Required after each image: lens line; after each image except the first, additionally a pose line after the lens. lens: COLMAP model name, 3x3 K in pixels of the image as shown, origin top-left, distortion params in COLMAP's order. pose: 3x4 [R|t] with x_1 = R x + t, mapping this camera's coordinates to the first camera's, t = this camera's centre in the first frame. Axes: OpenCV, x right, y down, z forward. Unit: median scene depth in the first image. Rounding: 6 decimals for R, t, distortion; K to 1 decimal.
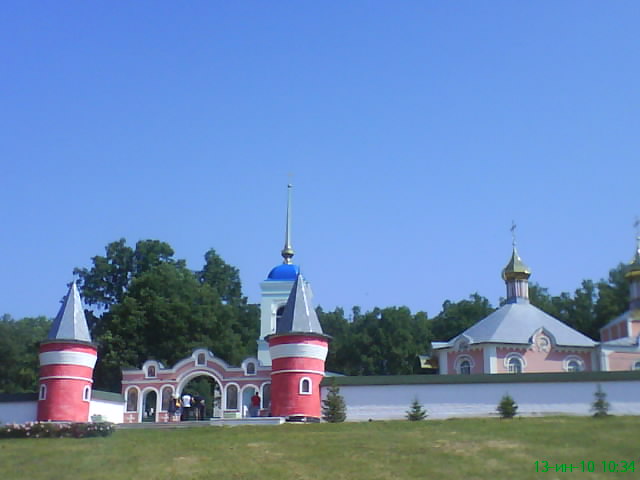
lens RADIAL K [[894.0, 0, 320.0], [0, 894.0, 240.0], [0, 0, 1]] dist [0.021049, 0.035356]
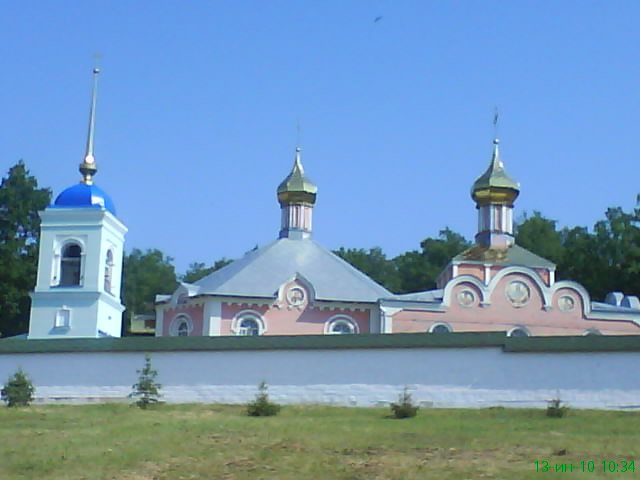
lens RADIAL K [[1250.6, 0, 320.0], [0, 1250.6, 240.0], [0, 0, 1]] dist [0.030415, 0.058990]
pose [[0.995395, 0.001587, -0.095846, 0.296635], [0.004675, 0.997870, 0.065072, 0.010184], [0.095745, -0.065221, 0.993267, 0.063401]]
